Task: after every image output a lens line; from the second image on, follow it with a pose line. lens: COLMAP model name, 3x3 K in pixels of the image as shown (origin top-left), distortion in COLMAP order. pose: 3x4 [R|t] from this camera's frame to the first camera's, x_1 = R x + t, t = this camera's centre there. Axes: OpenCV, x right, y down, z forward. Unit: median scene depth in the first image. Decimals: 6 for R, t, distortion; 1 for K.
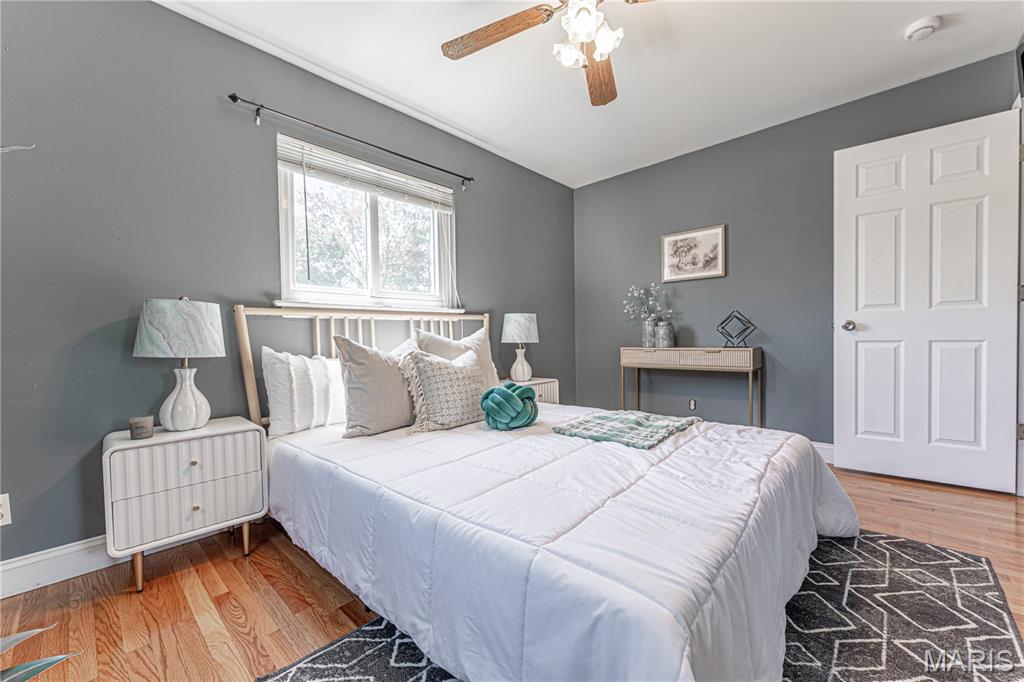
lens RADIAL K [[405.9, 0, 512.0], [0, 405.9, 341.0], [0, 0, 1]] dist [-0.000023, 0.000038]
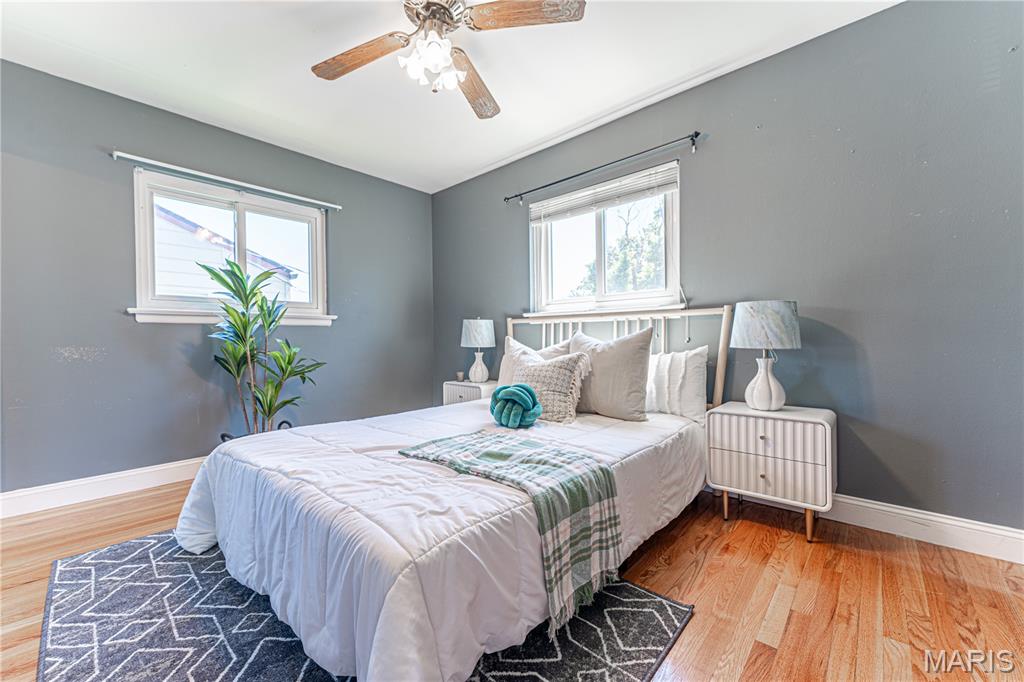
lens RADIAL K [[405.9, 0, 512.0], [0, 405.9, 341.0], [0, 0, 1]] dist [-0.000023, 0.000038]
pose [[0.015790, 0.028210, -0.999477, 0.976107], [-0.000159, 0.999602, 0.028211, -0.037185], [0.999875, -0.000287, 0.015788, 0.909355]]
